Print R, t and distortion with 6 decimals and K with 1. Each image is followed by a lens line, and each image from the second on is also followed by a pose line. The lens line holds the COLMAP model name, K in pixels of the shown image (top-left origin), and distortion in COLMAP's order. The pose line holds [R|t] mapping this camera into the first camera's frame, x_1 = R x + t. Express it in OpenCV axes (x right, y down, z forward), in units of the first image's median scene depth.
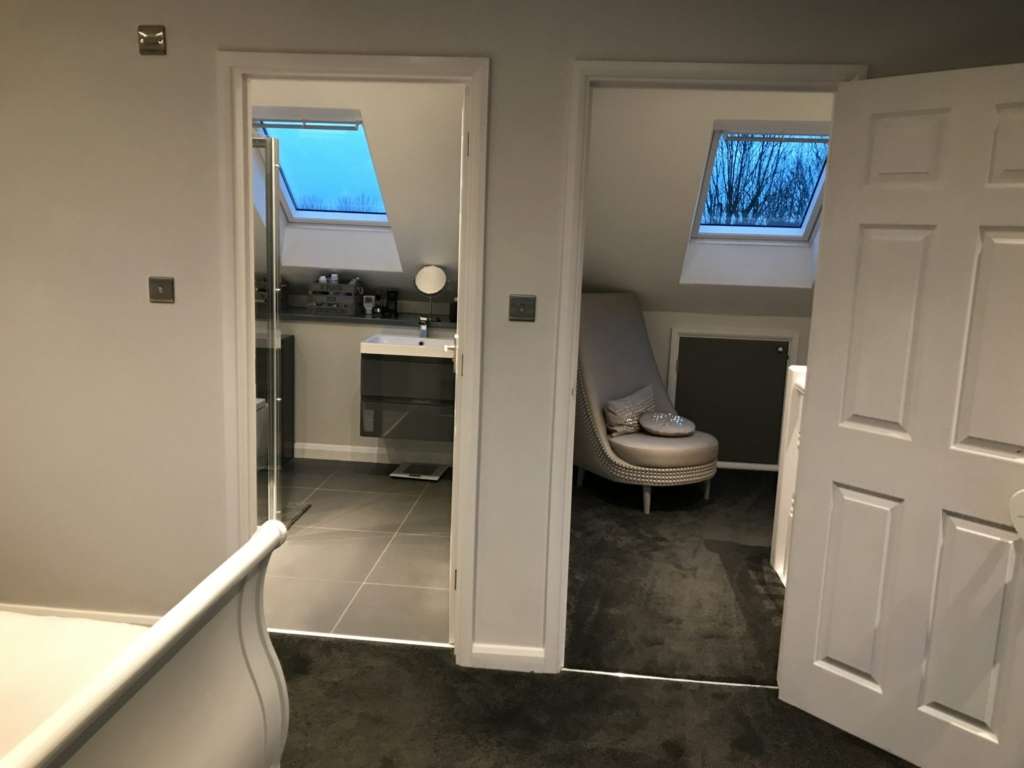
lens RADIAL K [[831.0, 0, 512.2], [0, 831.0, 373.0], [0, 0, 1]] dist [0.048532, -0.061444]
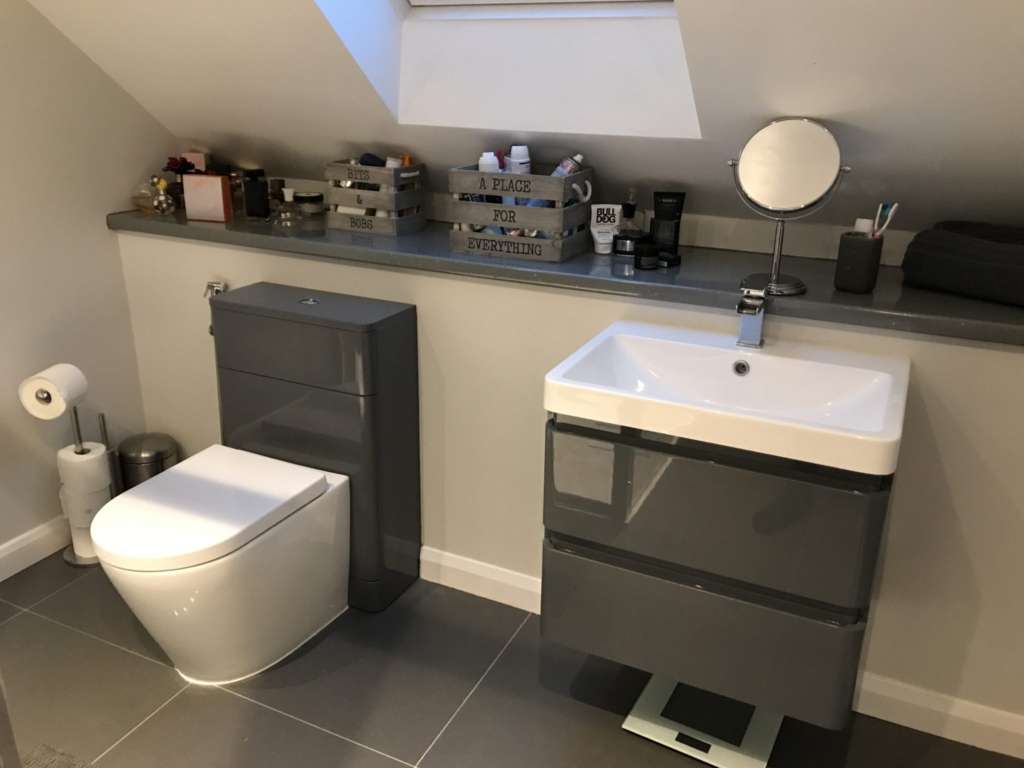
lens RADIAL K [[831.0, 0, 504.8], [0, 831.0, 374.3], [0, 0, 1]] dist [0.048532, -0.061444]
pose [[0.933507, 0.090994, -0.346821, -0.078517], [-0.030716, 0.984001, 0.175494, -0.083814], [0.357242, -0.153172, 0.921367, 0.635946]]
